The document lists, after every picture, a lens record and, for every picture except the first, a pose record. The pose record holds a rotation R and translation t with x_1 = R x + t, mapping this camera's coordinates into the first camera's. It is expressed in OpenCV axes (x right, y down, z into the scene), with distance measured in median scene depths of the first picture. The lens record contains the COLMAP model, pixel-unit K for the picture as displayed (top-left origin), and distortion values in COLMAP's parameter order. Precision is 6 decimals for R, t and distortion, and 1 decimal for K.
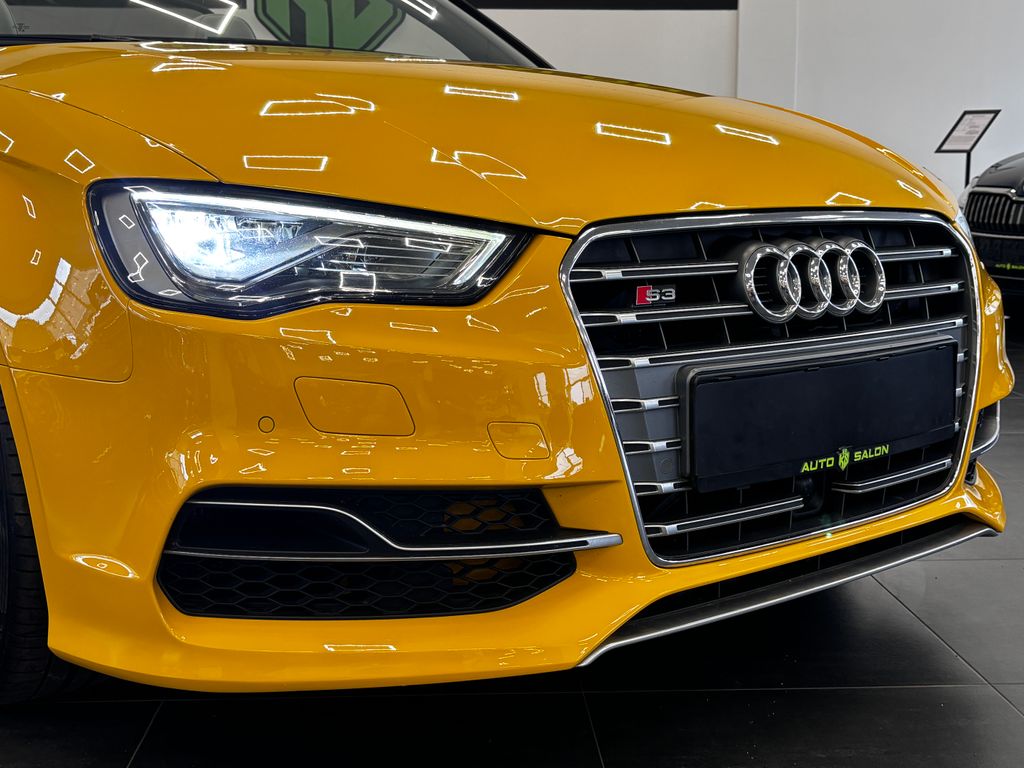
lens RADIAL K [[1220.4, 0, 511.7], [0, 1220.4, 383.1], [0, 0, 1]] dist [-0.065376, 0.000000]
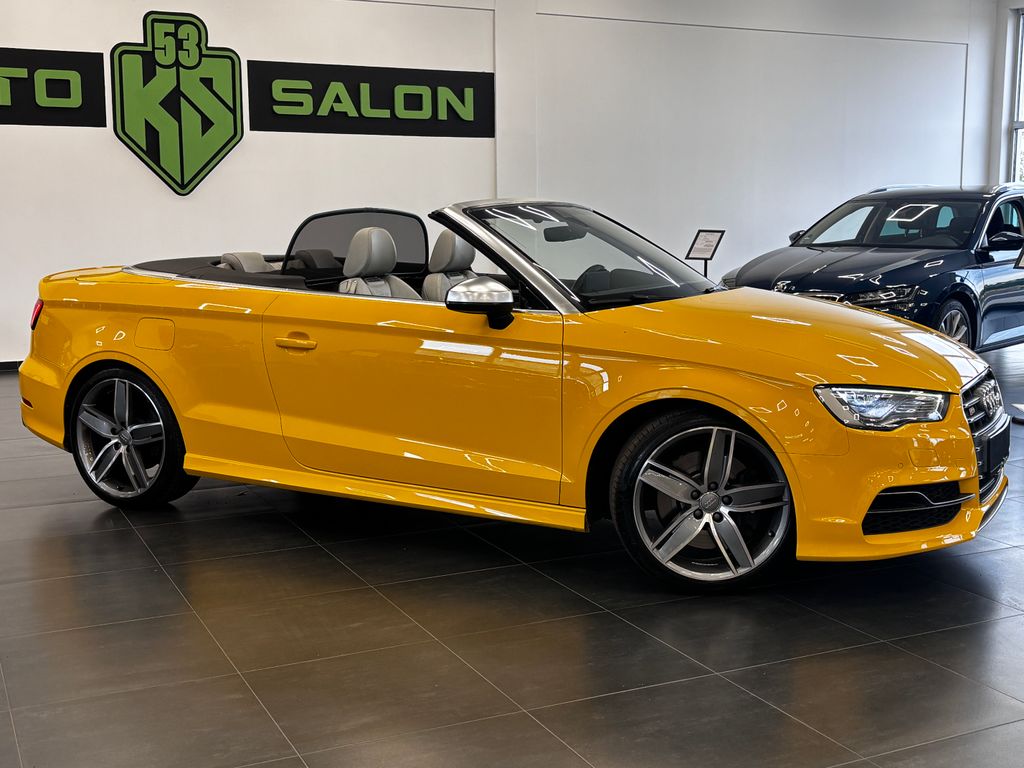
lens RADIAL K [[1220.4, 0, 512.5], [0, 1220.4, 383.9], [0, 0, 1]] dist [-0.065376, 0.000000]
pose [[0.920675, -0.047652, 0.387411, -2.075233], [0.058326, 0.998172, -0.015833, -0.163497], [-0.385948, 0.037173, 0.921771, -1.284597]]
